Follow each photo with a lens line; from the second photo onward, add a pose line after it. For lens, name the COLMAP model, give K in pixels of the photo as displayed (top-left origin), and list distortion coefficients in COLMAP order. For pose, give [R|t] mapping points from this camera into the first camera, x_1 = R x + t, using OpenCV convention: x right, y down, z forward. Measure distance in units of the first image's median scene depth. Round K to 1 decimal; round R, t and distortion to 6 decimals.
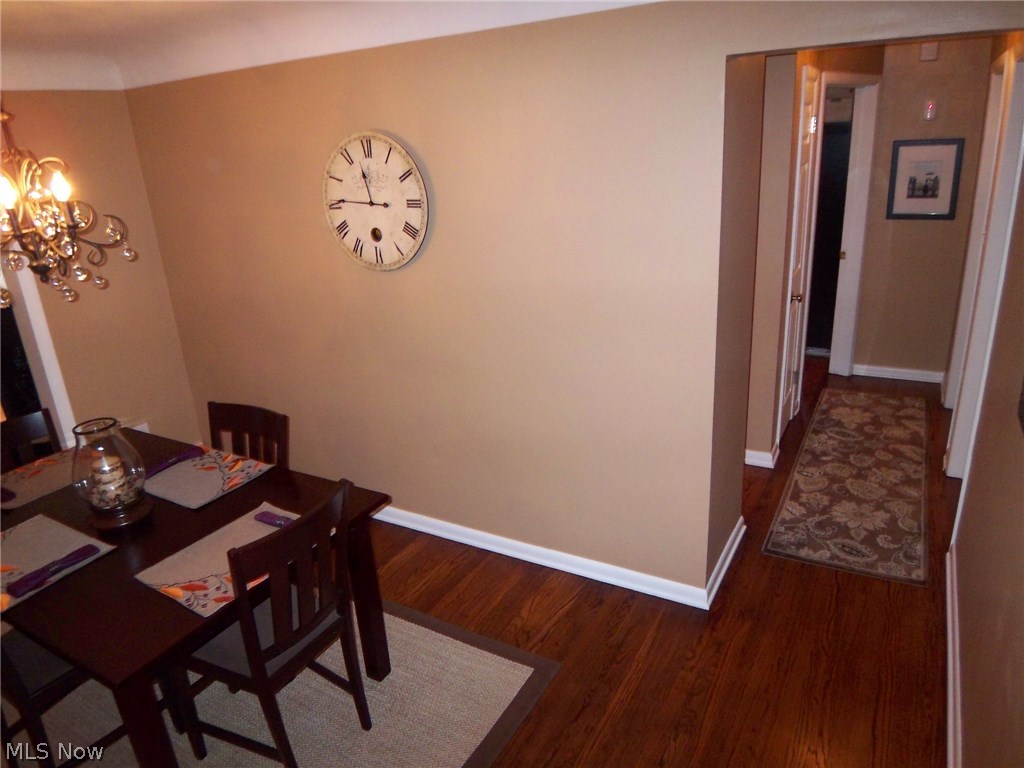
lens RADIAL K [[686.1, 0, 515.0], [0, 686.1, 379.2], [0, 0, 1]] dist [-0.016316, -0.039957]
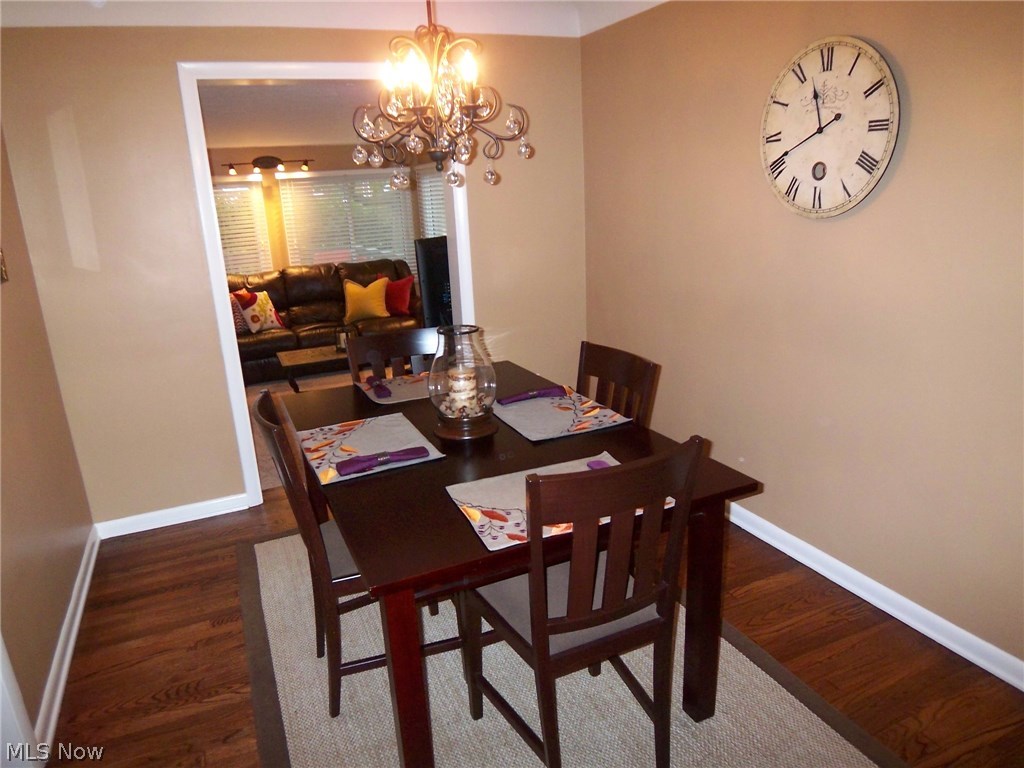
lens RADIAL K [[686.1, 0, 510.5], [0, 686.1, 390.5], [0, 0, 1]] dist [-0.016316, -0.039957]
pose [[0.808059, 0.185758, -0.559049, -0.008014], [-0.194740, 0.979863, 0.044104, 0.084068], [0.555984, 0.073231, 0.827961, 0.221154]]
